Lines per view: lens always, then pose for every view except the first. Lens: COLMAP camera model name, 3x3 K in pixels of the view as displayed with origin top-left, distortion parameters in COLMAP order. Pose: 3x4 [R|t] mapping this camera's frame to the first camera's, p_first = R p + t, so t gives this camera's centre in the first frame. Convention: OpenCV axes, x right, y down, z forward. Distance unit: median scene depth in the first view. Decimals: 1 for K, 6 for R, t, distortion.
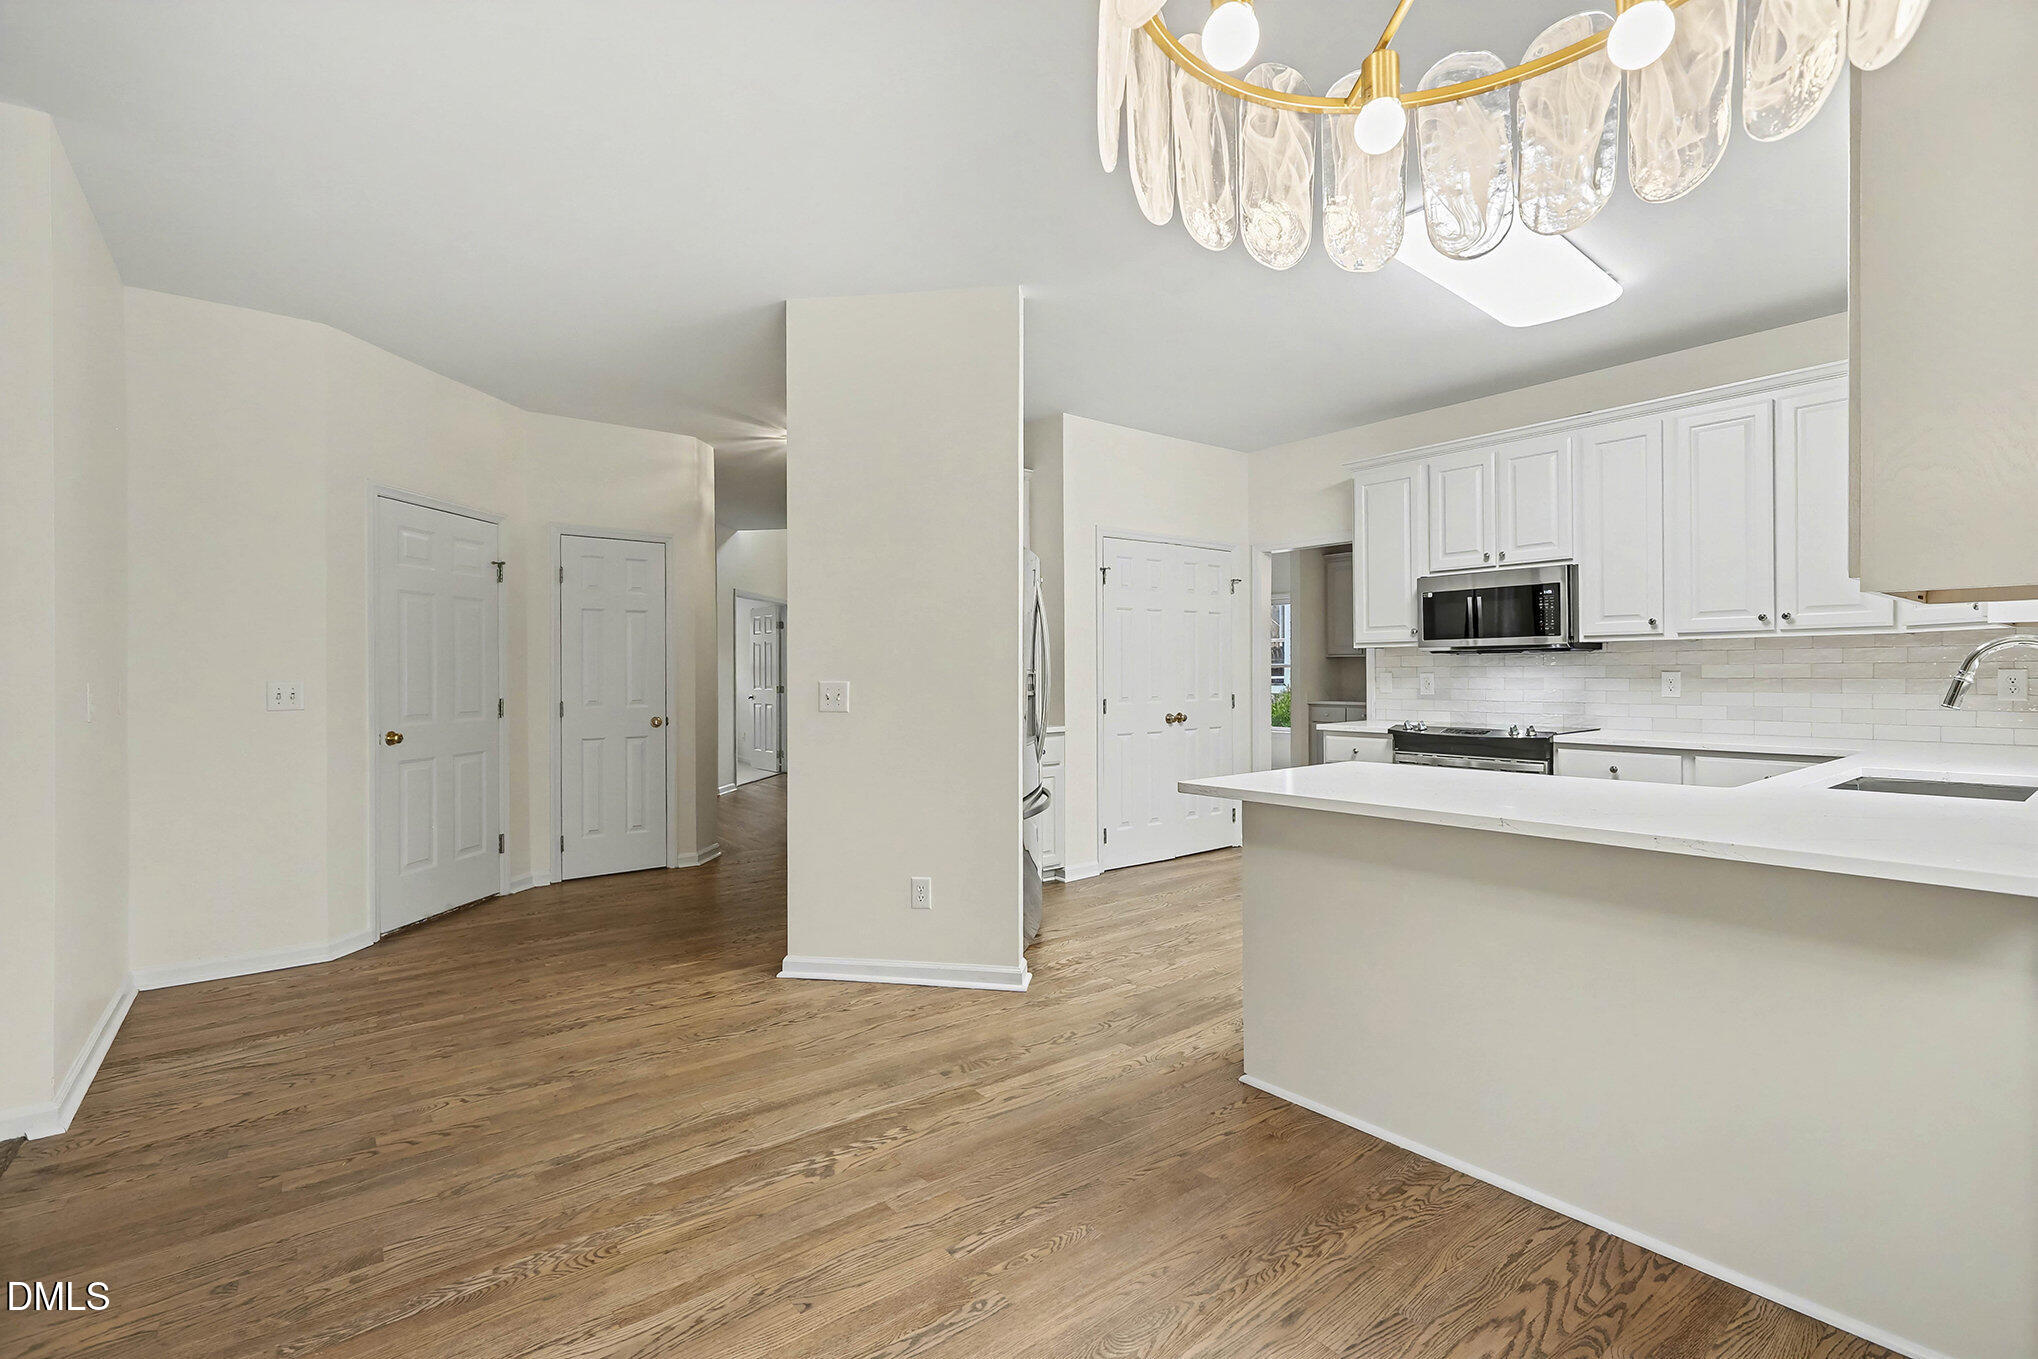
lens RADIAL K [[907.8, 0, 1017.2], [0, 907.8, 672.9], [0, 0, 1]] dist [-0.000446, 0.003222]
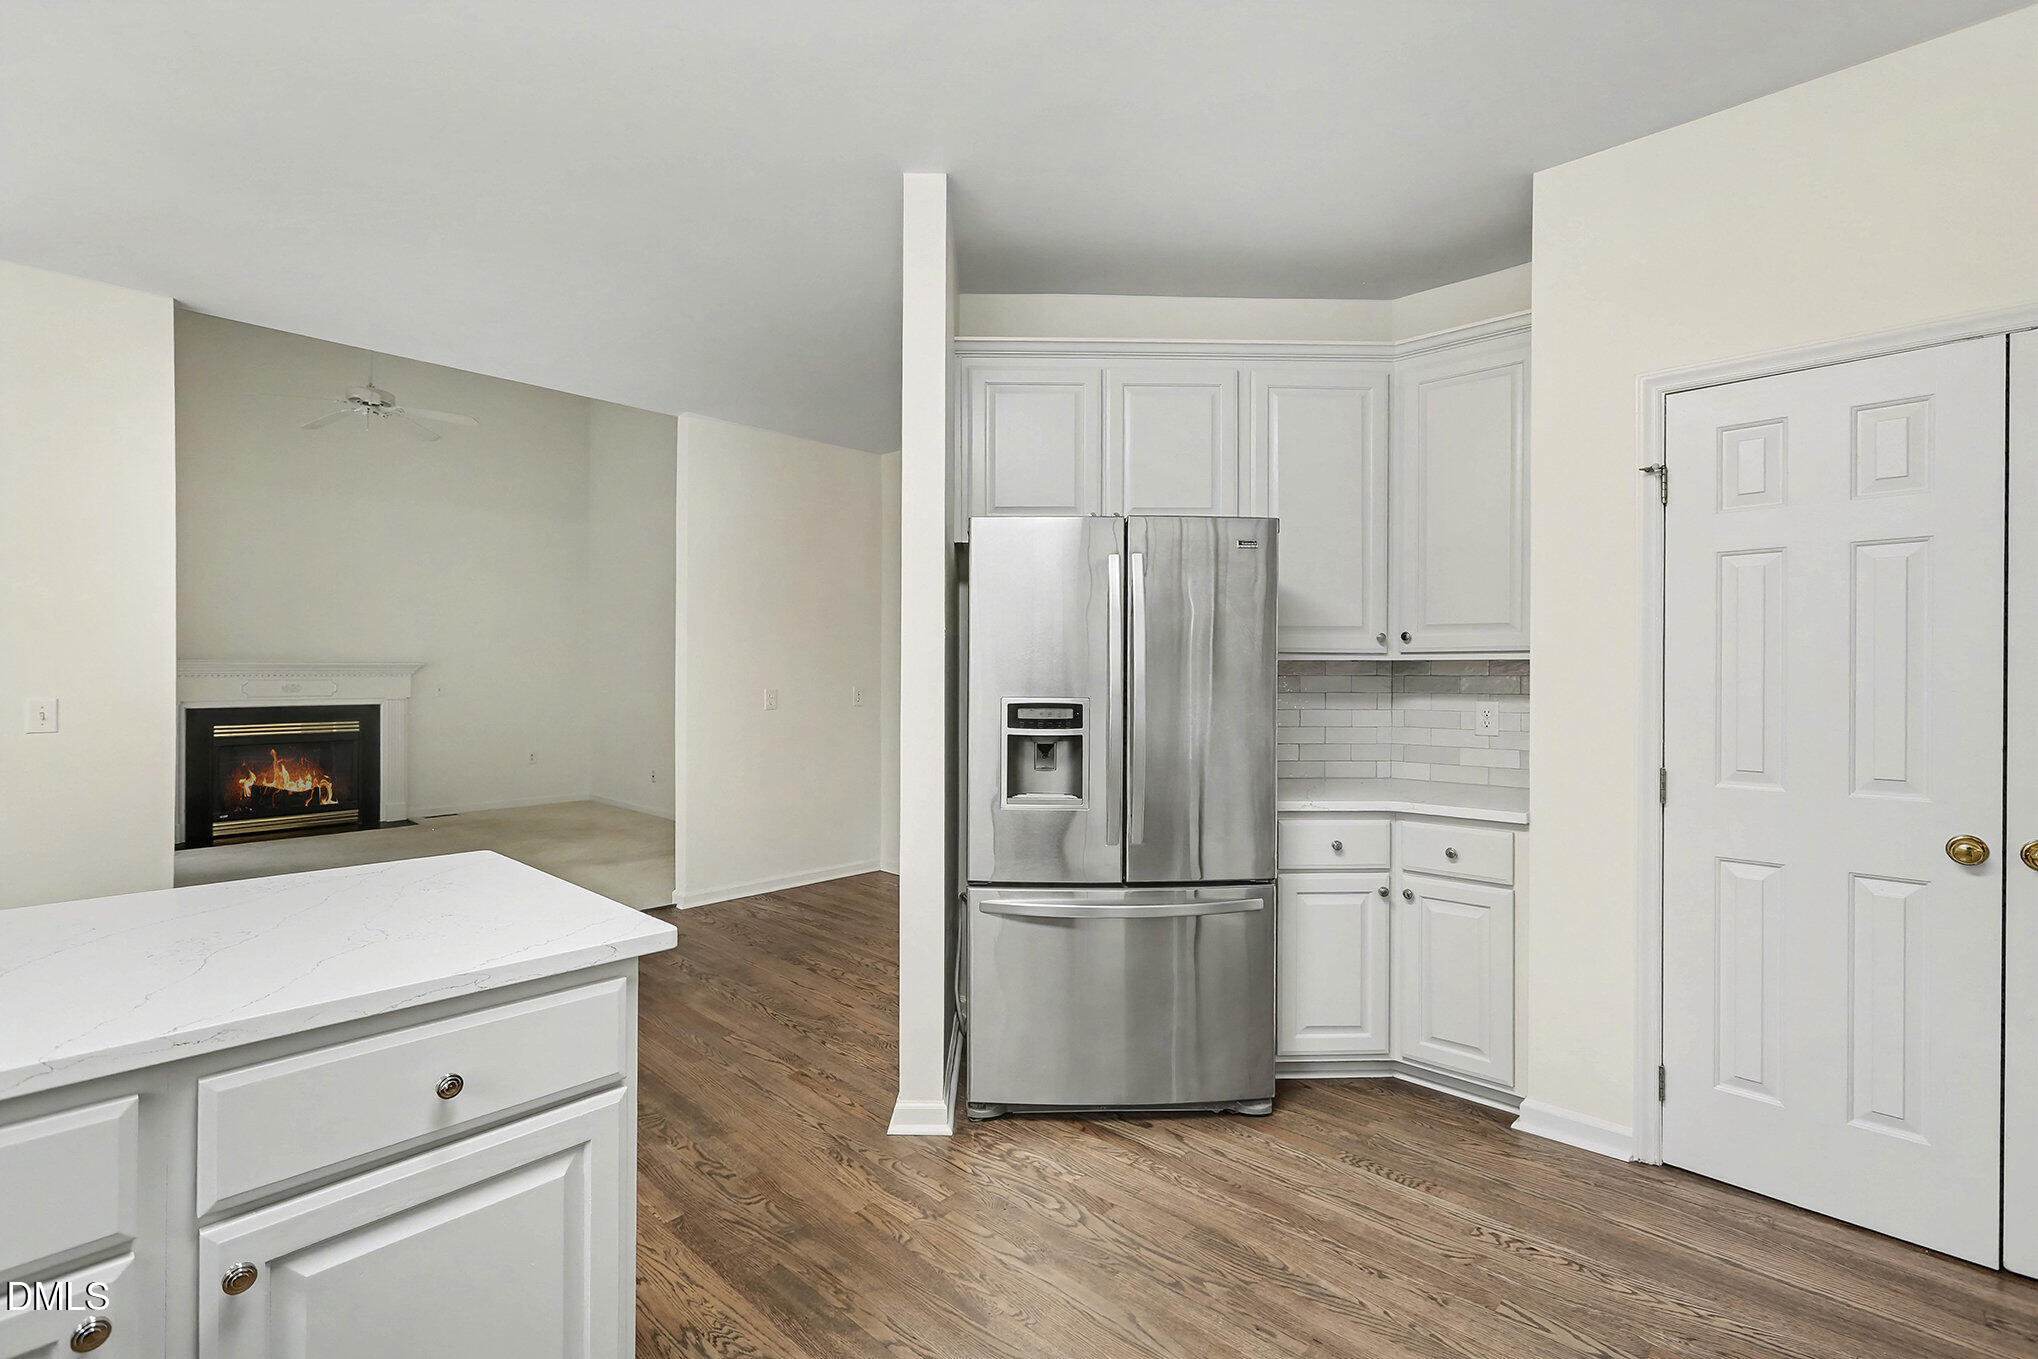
lens RADIAL K [[907.8, 0, 1015.7], [0, 907.8, 678.7], [0, 0, 1]] dist [-0.000446, 0.003222]
pose [[0.152484, 0.007529, -0.988277, 0.815538], [-0.007117, 0.999953, 0.006520, -0.025388], [0.988280, 0.006039, 0.152531, 1.077012]]
